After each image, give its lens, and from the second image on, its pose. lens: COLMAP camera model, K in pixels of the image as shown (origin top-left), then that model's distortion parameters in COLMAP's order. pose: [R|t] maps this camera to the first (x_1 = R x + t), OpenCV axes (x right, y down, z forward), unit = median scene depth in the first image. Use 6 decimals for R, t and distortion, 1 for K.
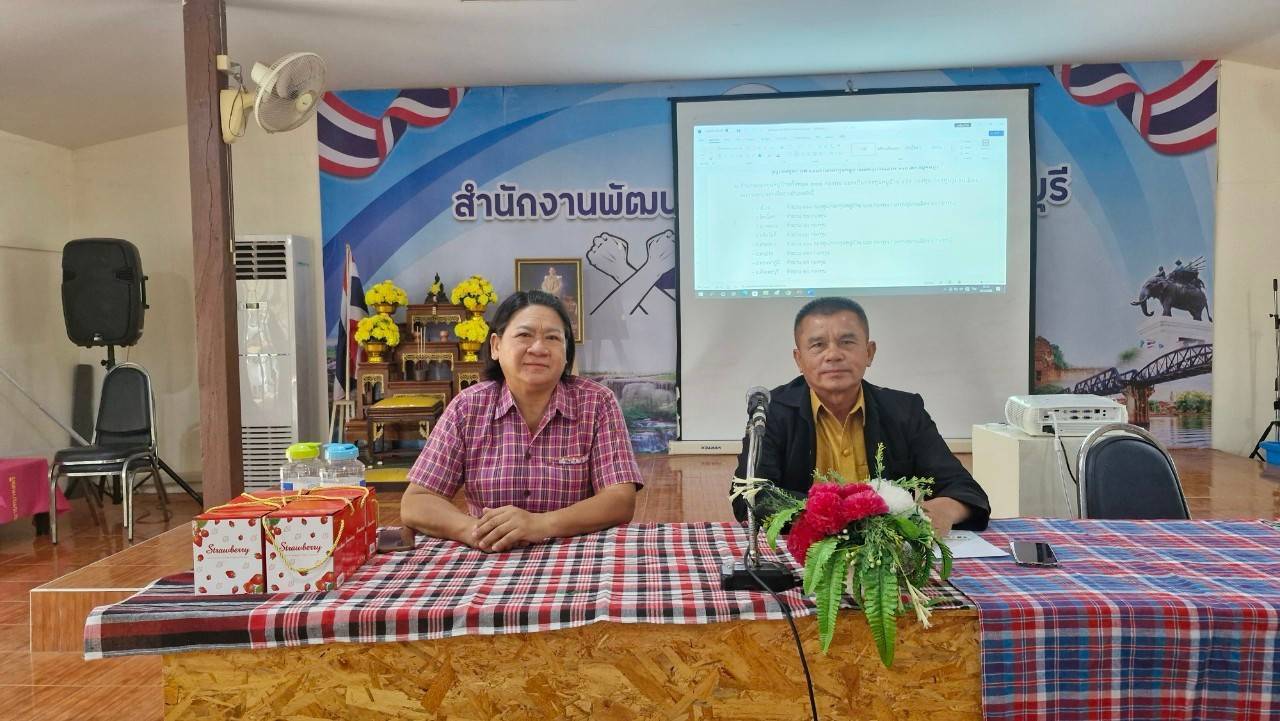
lens RADIAL K [[872.8, 0, 640.0], [0, 872.8, 360.5], [0, 0, 1]] dist [0.095262, -0.138040]
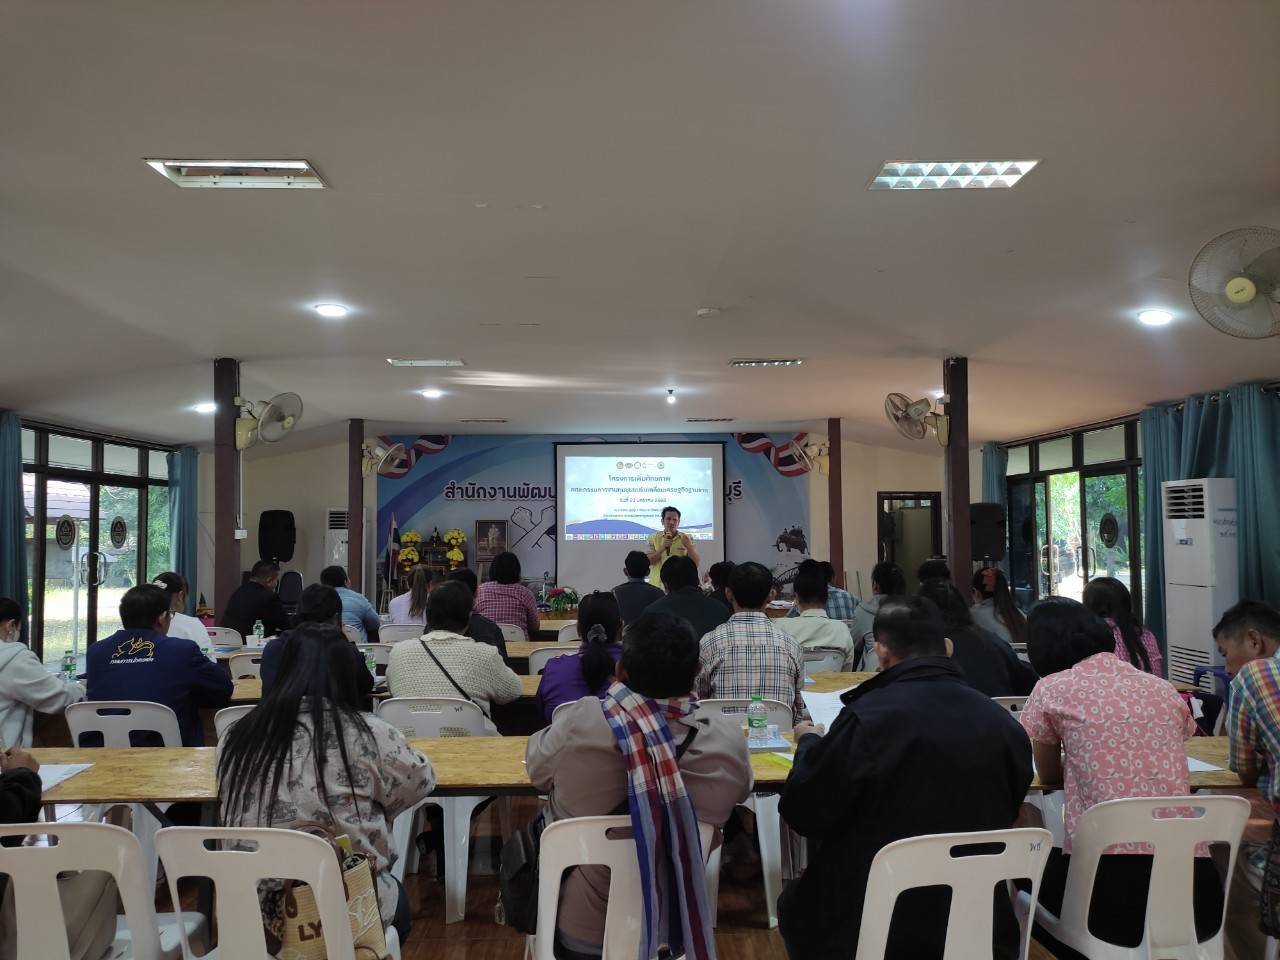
lens RADIAL K [[942.4, 0, 636.6], [0, 942.4, 481.5], [0, 0, 1]] dist [0.059740, -0.060891]
pose [[0.997383, 0.015348, 0.070654, 0.074323], [-0.007567, 0.994001, -0.109107, 0.031203], [-0.071904, 0.108287, 0.991516, -1.209298]]
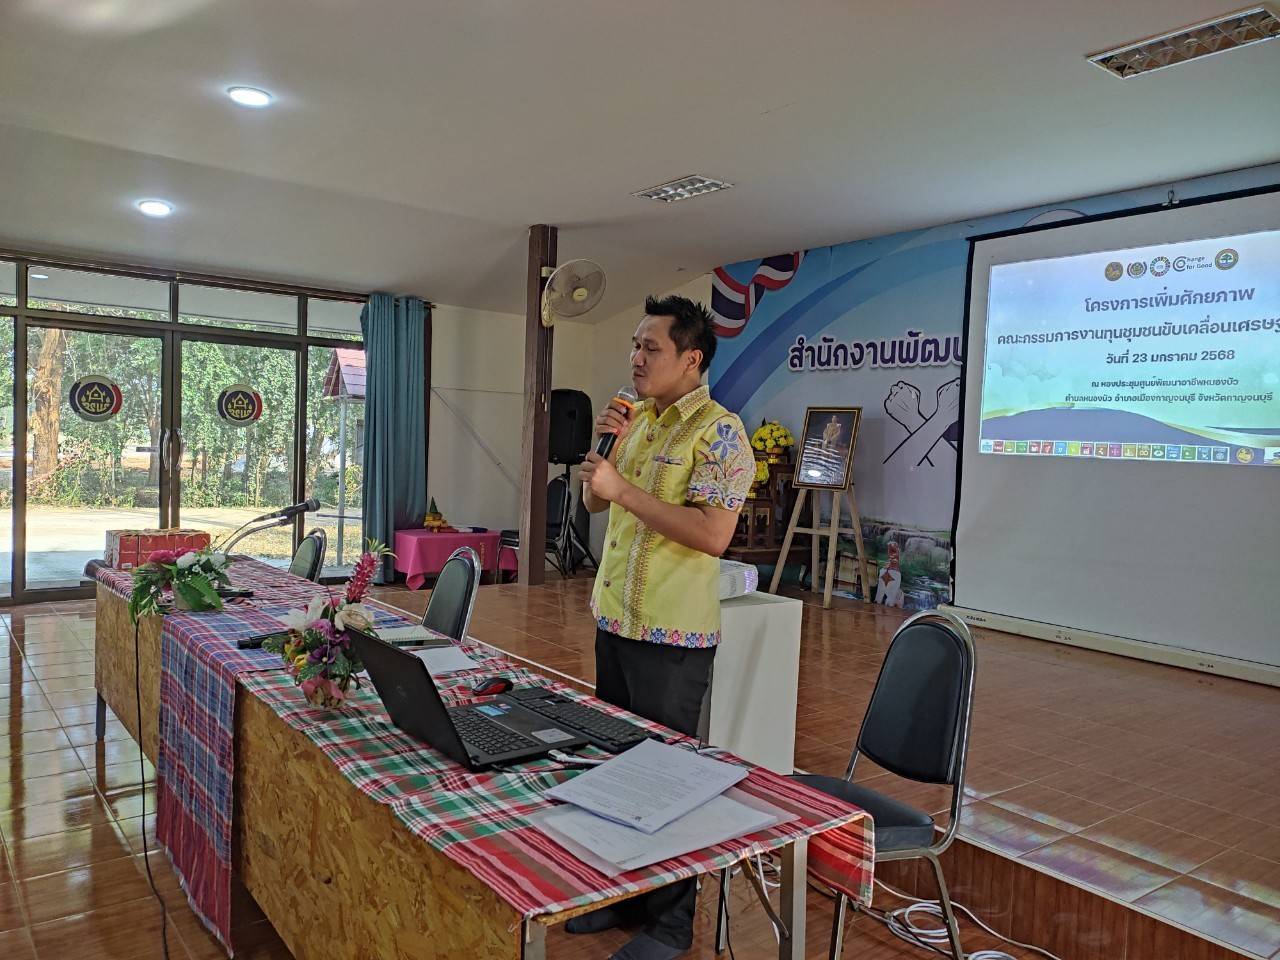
lens RADIAL K [[942.4, 0, 636.6], [0, 942.4, 481.5], [0, 0, 1]] dist [0.059740, -0.060891]
pose [[0.646412, 0.078089, -0.758982, 0.602825], [-0.091017, 0.995538, 0.024910, -0.034555], [0.757540, 0.052979, 0.650635, 0.091490]]
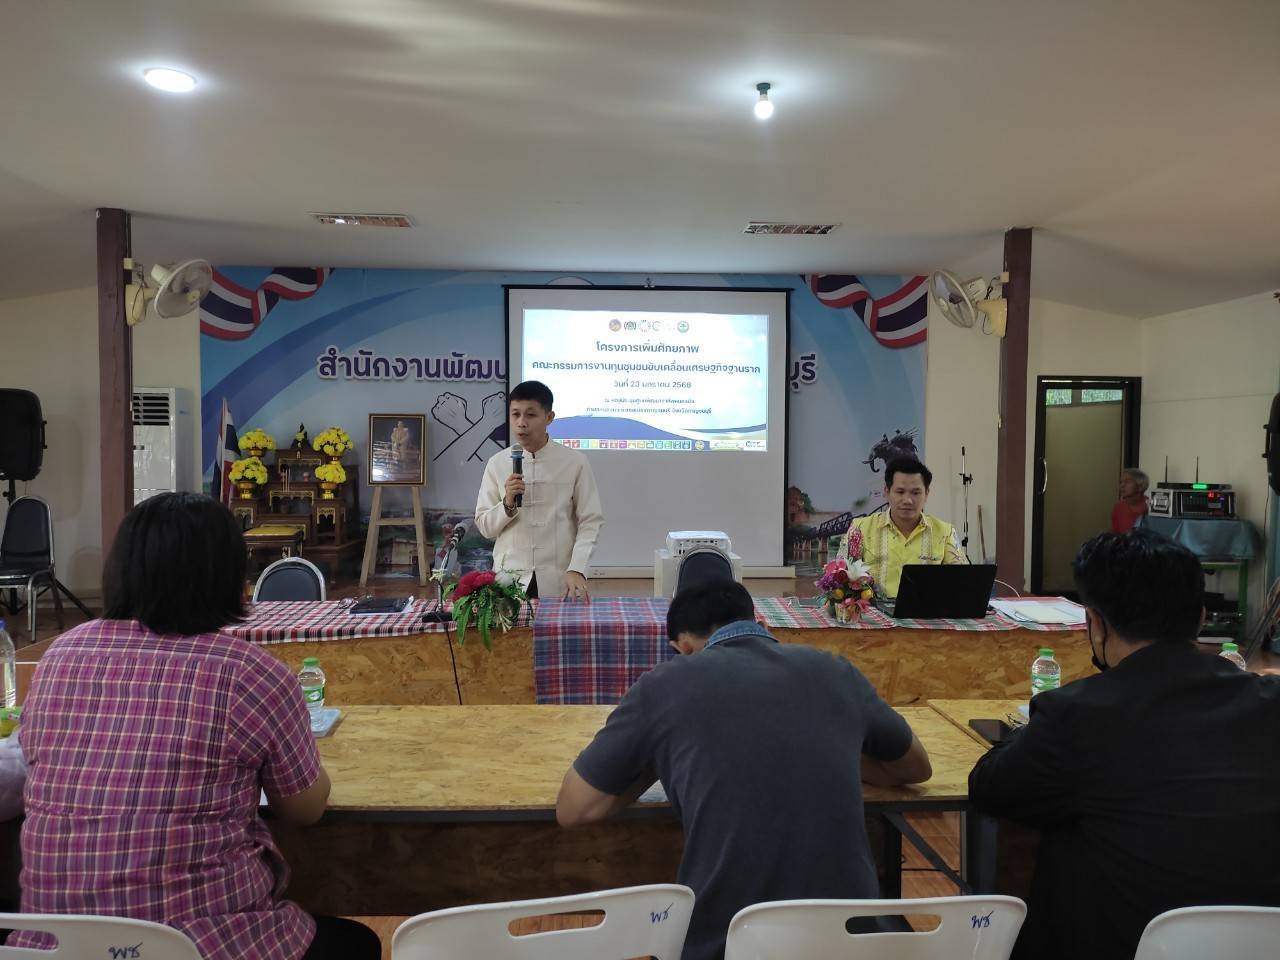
lens RADIAL K [[942.4, 0, 636.6], [0, 942.4, 481.5], [0, 0, 1]] dist [0.059740, -0.060891]
pose [[0.994915, 0.019662, 0.098779, 0.095055], [-0.018496, 0.999748, -0.012704, -0.012978], [-0.099004, 0.010813, 0.995028, -0.324412]]
